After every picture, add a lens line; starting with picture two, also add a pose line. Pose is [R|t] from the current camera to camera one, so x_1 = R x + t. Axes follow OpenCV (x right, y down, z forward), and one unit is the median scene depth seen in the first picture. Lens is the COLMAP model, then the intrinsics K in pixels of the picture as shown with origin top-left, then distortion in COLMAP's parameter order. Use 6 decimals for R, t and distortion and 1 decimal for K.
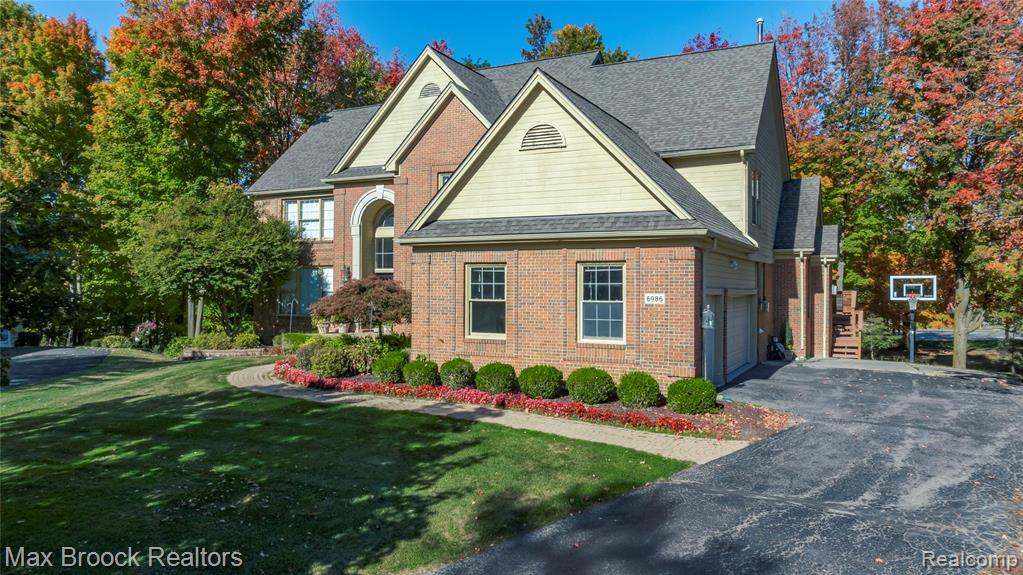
lens RADIAL K [[719.4, 0, 511.5], [0, 719.4, 287.5], [0, 0, 1]] dist [-0.026803, 0.050441]
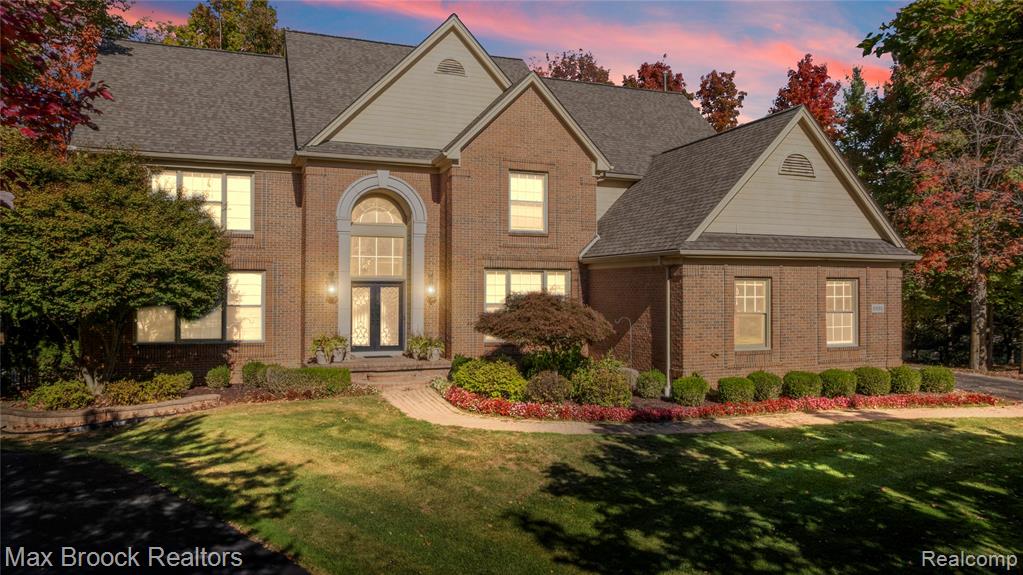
lens RADIAL K [[709.3, 0, 511.5], [0, 709.3, 287.5], [0, 0, 1]] dist [-0.003259, -0.000365]
pose [[0.665344, -0.001470, 0.746535, -0.674517], [0.002868, 0.999996, -0.000587, -0.012713], [-0.746531, 0.002531, 0.665345, 0.376729]]
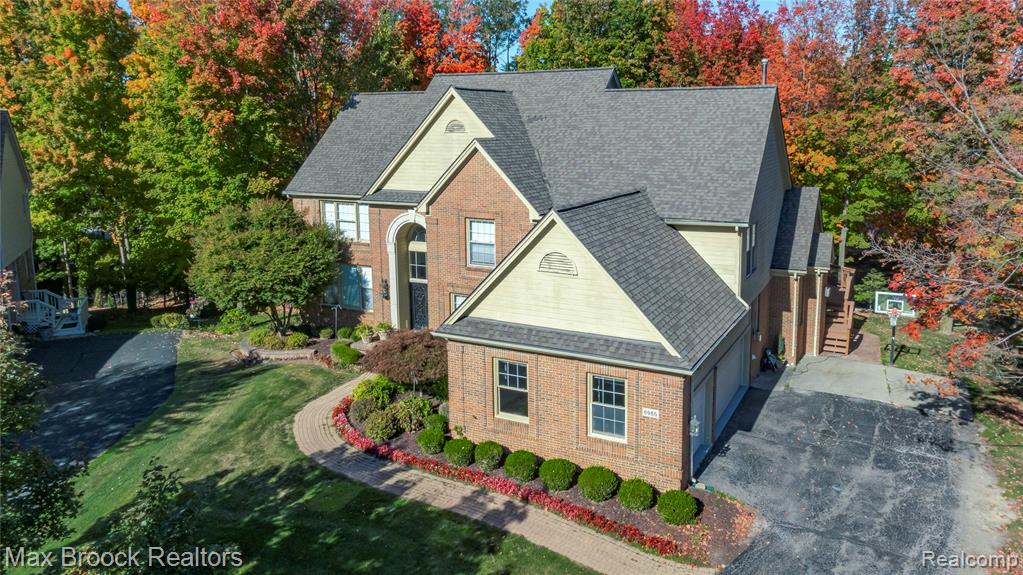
lens RADIAL K [[731.3, 0, 530.4], [0, 731.3, 232.3], [0, 0, 1]] dist [-0.001248, 0.003138]
pose [[0.999843, -0.014821, -0.009698, 0.007402], [0.016130, 0.988117, 0.152858, -0.276608], [0.007317, -0.152990, 0.988201, -0.101831]]
